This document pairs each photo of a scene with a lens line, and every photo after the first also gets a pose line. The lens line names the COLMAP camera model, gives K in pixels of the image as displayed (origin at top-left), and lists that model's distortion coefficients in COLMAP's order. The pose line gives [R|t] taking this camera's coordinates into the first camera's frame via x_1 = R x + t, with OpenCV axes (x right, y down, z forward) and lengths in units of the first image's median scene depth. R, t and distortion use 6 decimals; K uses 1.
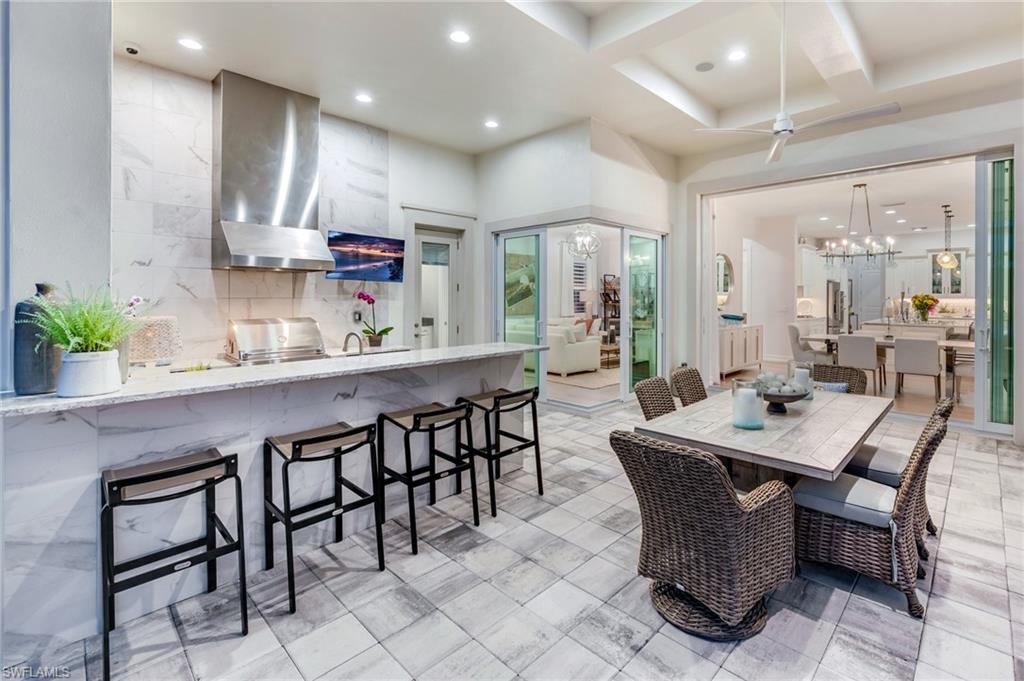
lens RADIAL K [[462.6, 0, 543.3], [0, 462.6, 293.6], [0, 0, 1]] dist [-0.003105, -0.000143]
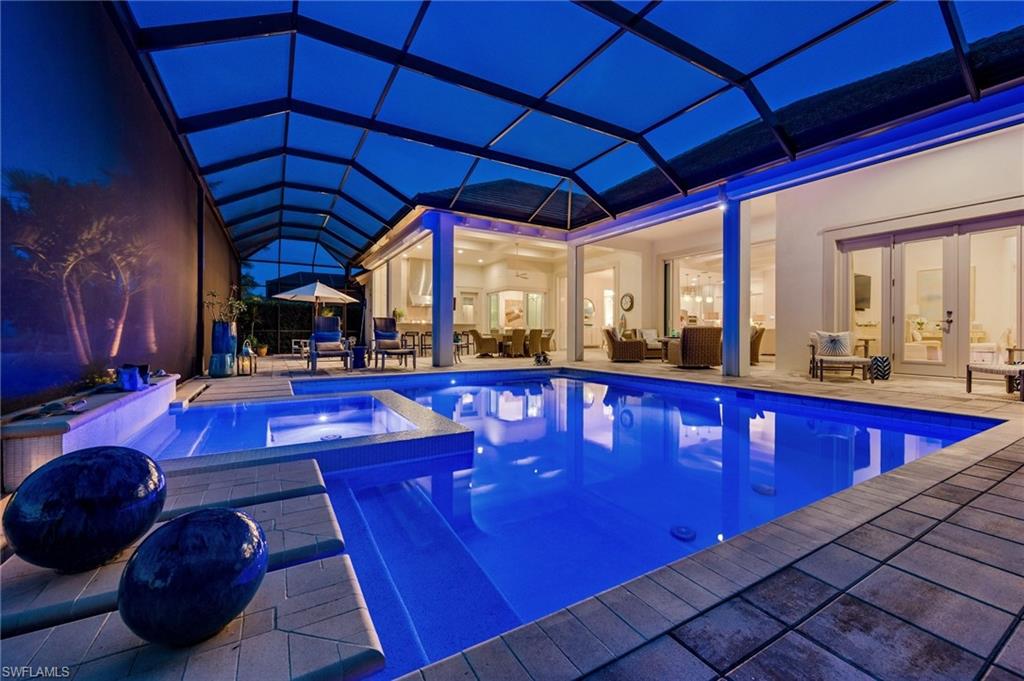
lens RADIAL K [[408.5, 0, 511.3], [0, 408.5, 333.8], [0, 0, 1]] dist [-0.001526, -0.000094]
pose [[0.959007, 0.006029, -0.283318, 0.896286], [-0.004008, 0.999962, 0.007715, 0.117853], [0.283353, -0.006263, 0.958995, -1.659704]]
